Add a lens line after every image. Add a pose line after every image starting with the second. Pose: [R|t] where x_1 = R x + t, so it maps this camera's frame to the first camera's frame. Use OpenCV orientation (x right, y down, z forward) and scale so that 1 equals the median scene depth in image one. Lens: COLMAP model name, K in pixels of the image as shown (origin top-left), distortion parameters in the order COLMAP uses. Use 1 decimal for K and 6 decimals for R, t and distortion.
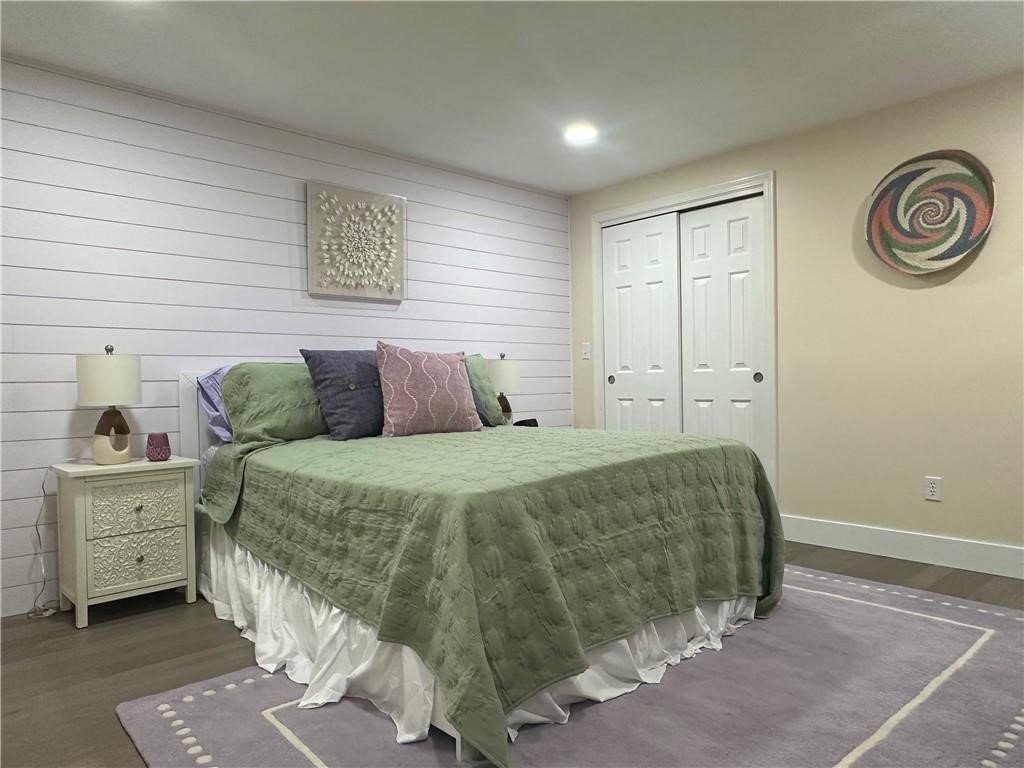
lens RADIAL K [[672.8, 0, 512.5], [0, 672.8, 384.6], [0, 0, 1]] dist [-0.000254, -0.002090]
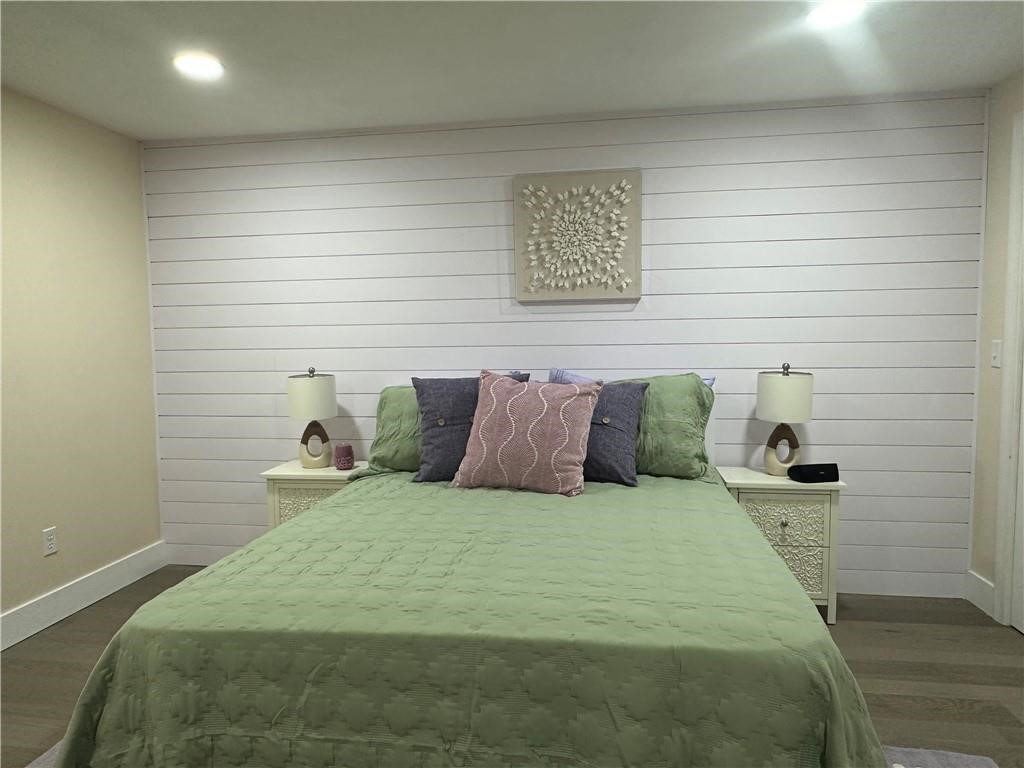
lens RADIAL K [[672.8, 0, 510.7], [0, 672.8, 381.1], [0, 0, 1]] dist [-0.000254, -0.002090]
pose [[0.627935, 0.061144, -0.775860, 0.390651], [-0.001088, 0.996977, 0.077689, -0.092742], [0.778265, -0.047939, 0.626104, 0.391381]]
